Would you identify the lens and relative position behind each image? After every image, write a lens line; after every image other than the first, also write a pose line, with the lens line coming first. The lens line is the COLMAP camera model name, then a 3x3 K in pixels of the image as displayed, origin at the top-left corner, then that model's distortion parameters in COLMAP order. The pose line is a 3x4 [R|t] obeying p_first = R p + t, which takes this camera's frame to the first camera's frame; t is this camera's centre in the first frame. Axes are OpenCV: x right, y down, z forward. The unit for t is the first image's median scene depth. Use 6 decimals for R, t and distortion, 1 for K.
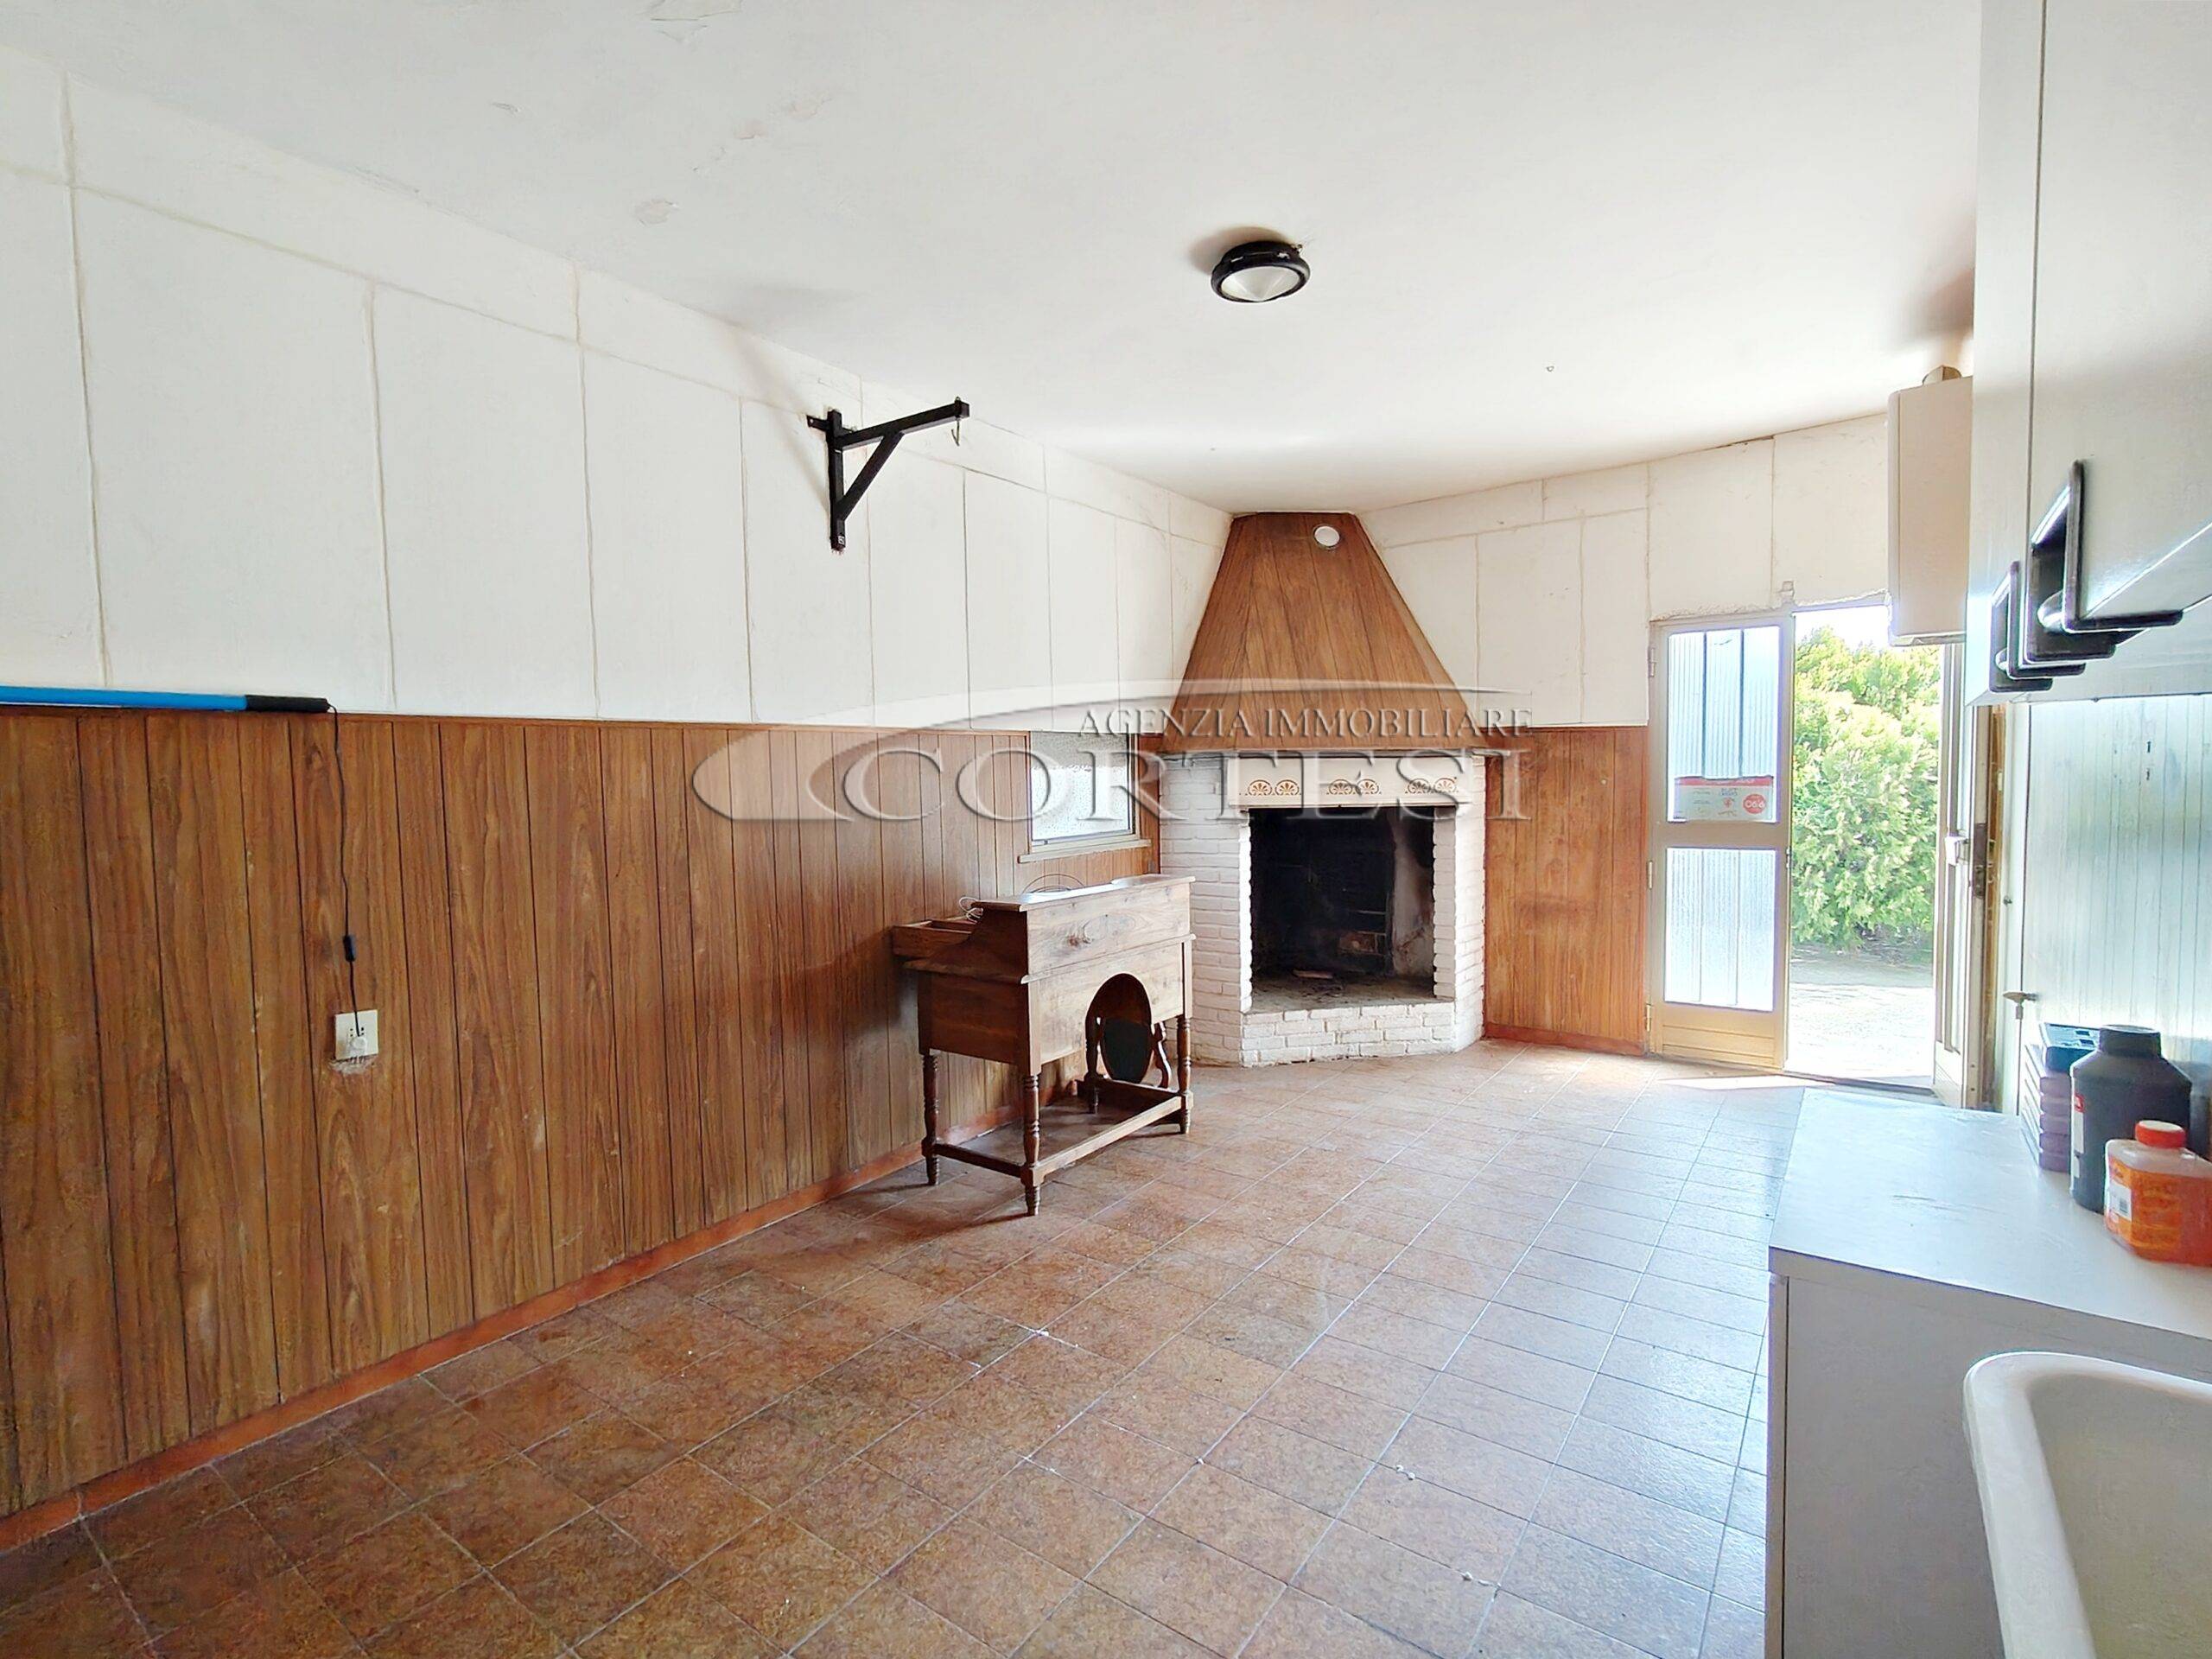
lens RADIAL K [[1082.3, 0, 1096.4], [0, 1082.3, 830.2], [0, 0, 1]] dist [0.000078, 0.001286]
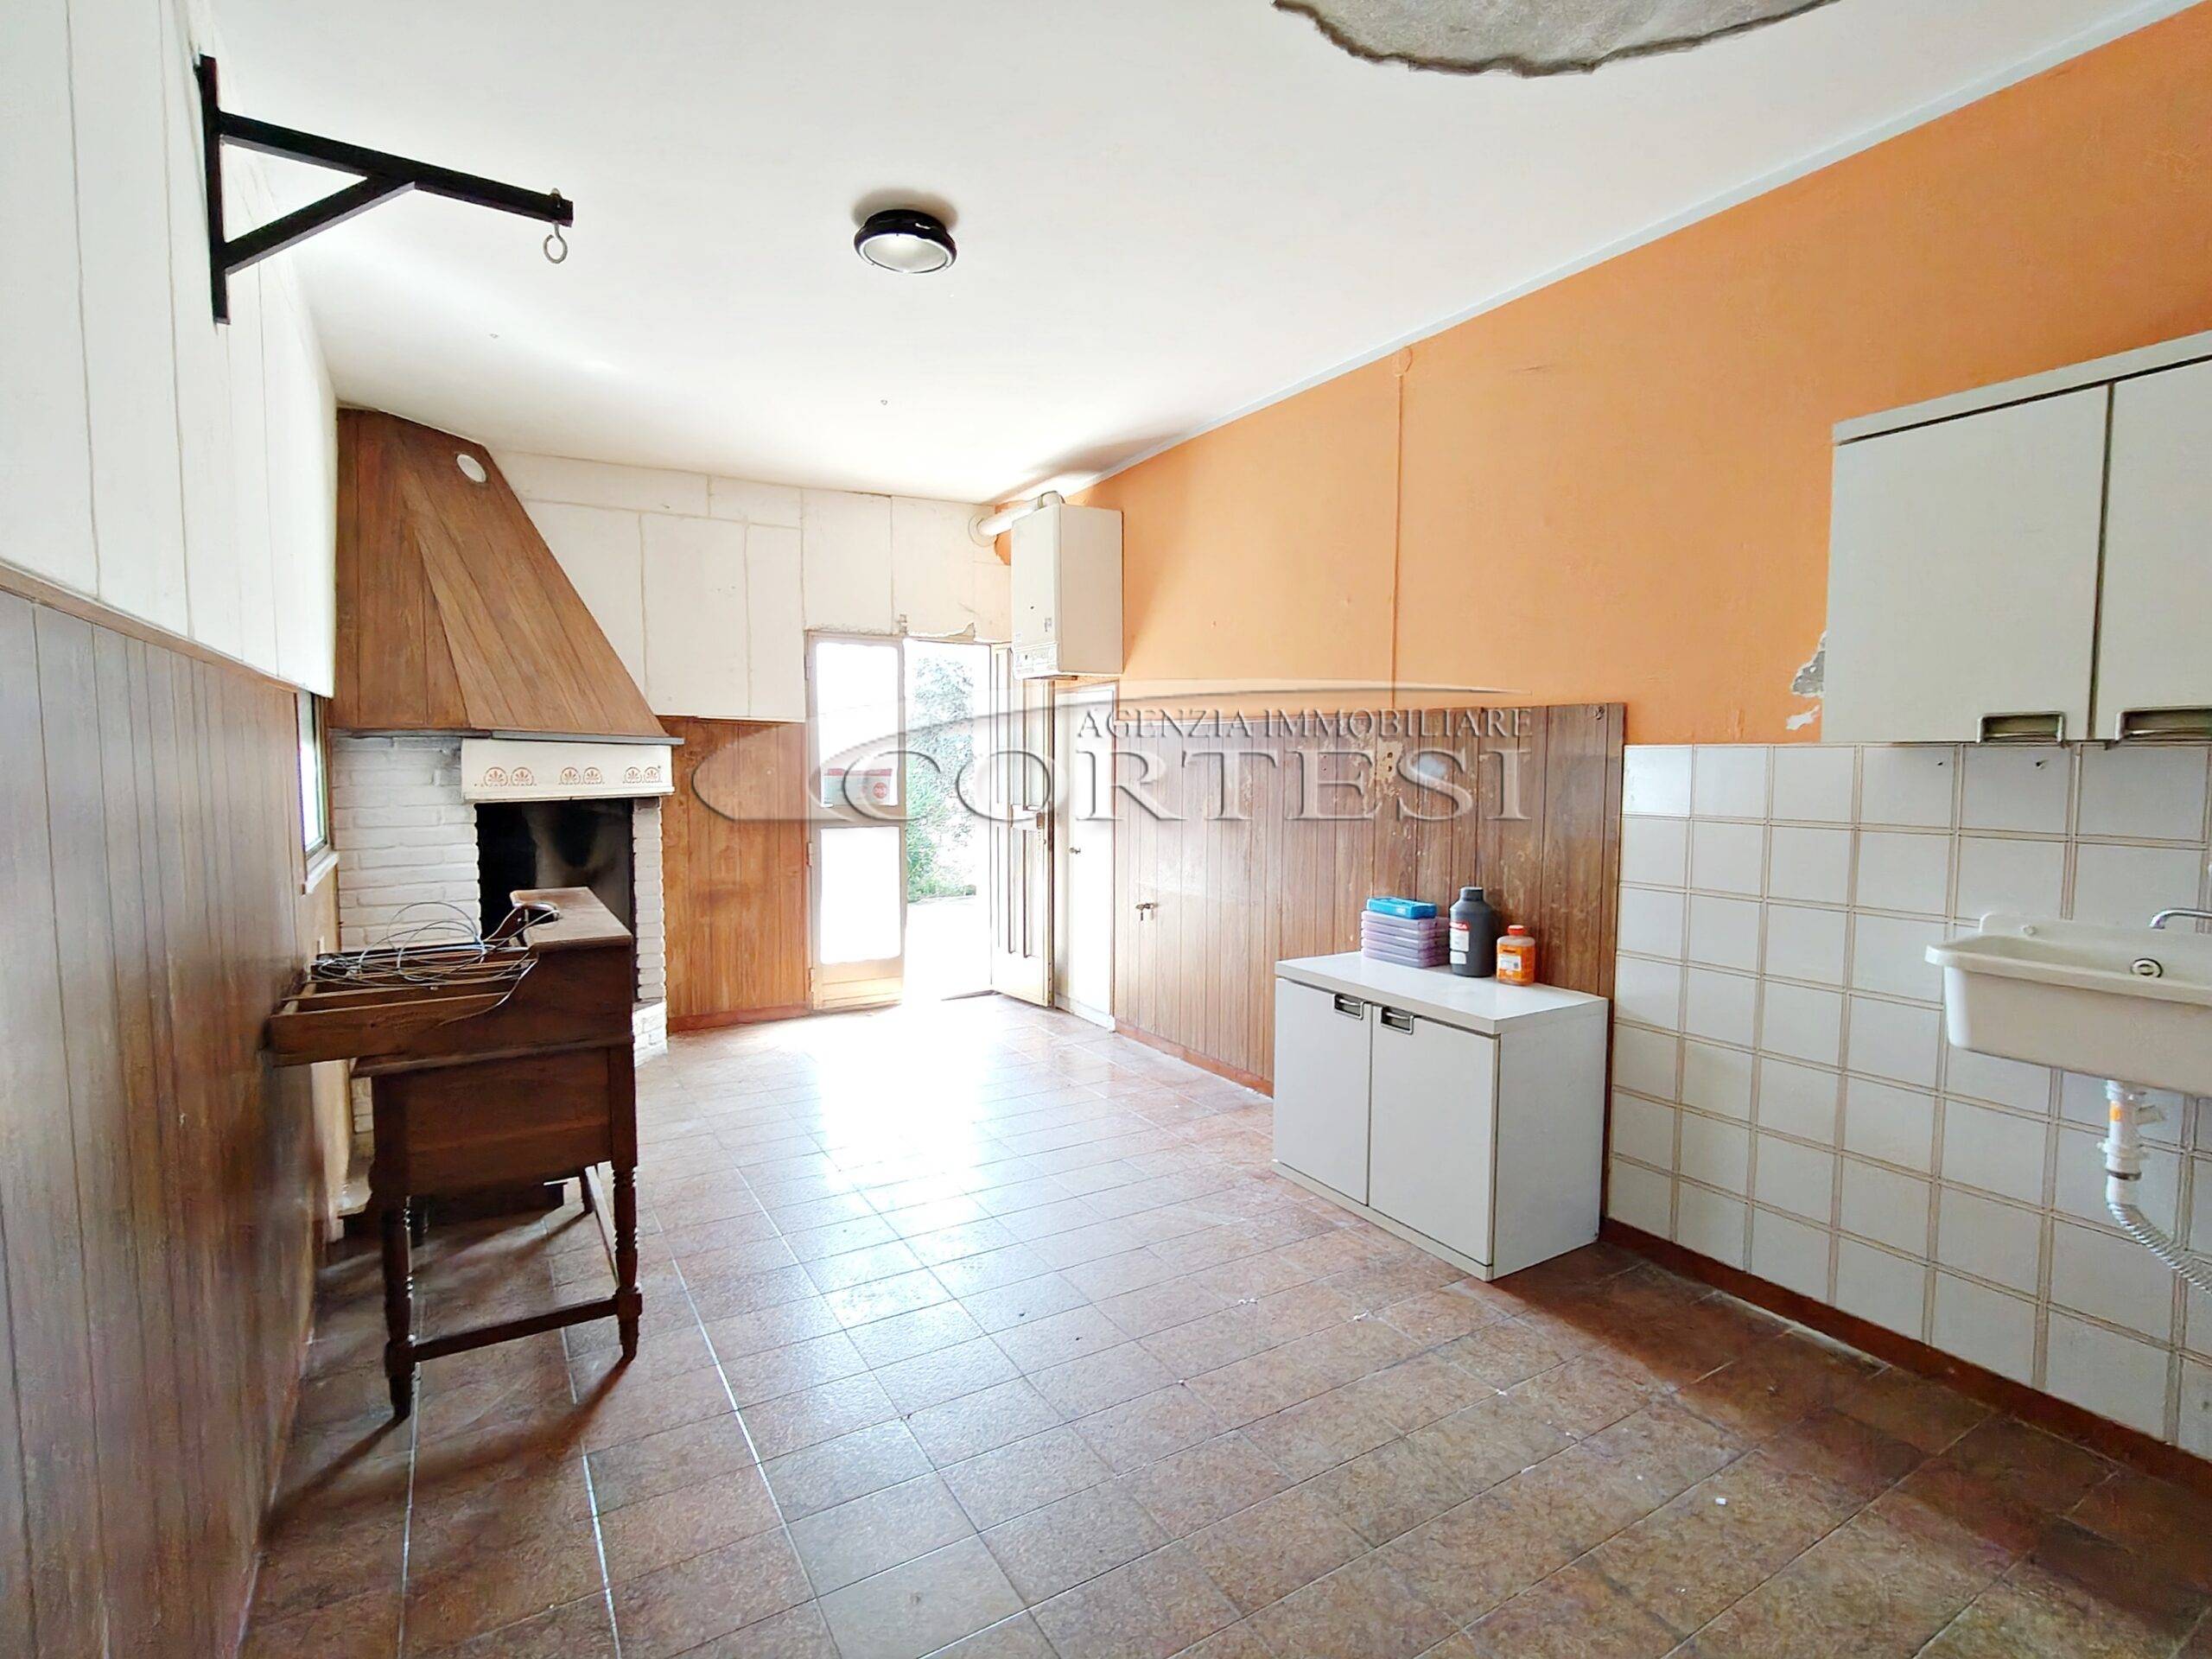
lens RADIAL K [[1082.3, 0, 1096.4], [0, 1082.3, 830.2], [0, 0, 1]] dist [0.000078, 0.001286]
pose [[0.372162, -0.043985, 0.927125, -0.426627], [0.036523, 0.998797, 0.032724, -0.010013], [-0.927449, 0.021683, 0.373320, 0.298085]]
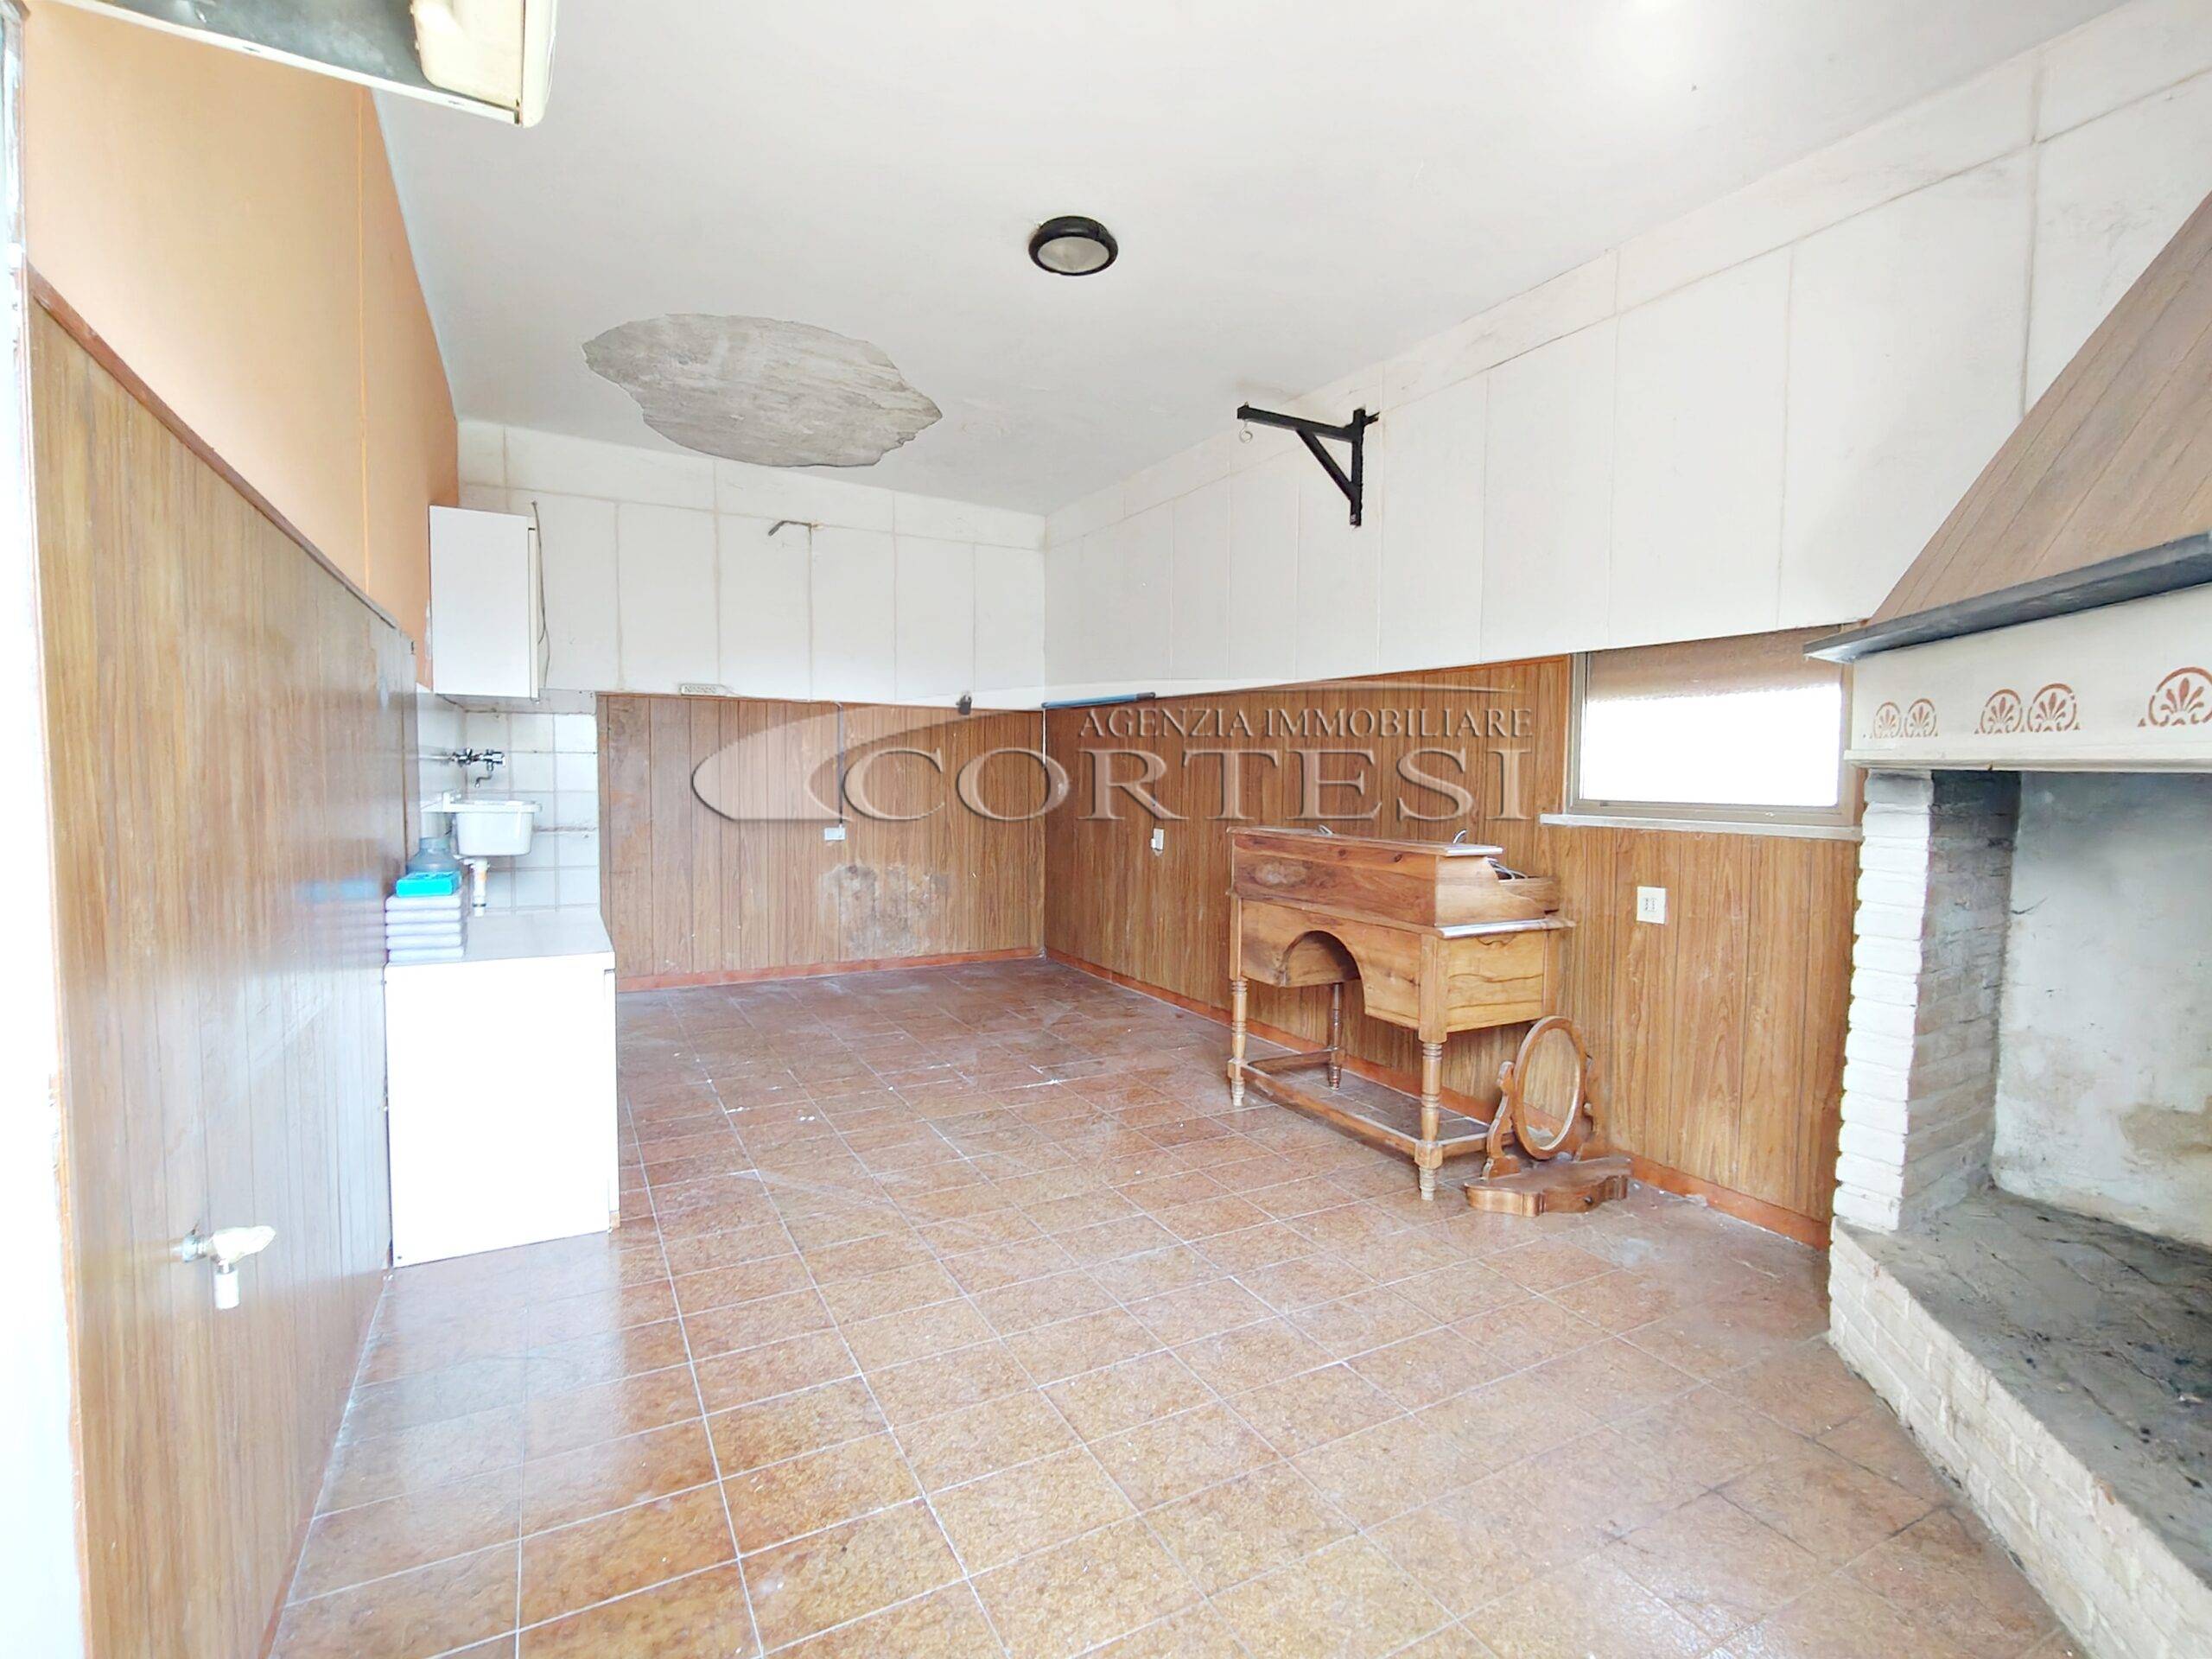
lens RADIAL K [[1082.3, 0, 1096.4], [0, 1082.3, 830.2], [0, 0, 1]] dist [0.000078, 0.001286]
pose [[-0.457187, 0.062541, -0.887169, 0.719216], [-0.047924, 0.994343, 0.094793, -0.020811], [0.888079, 0.085855, -0.451603, 0.983103]]
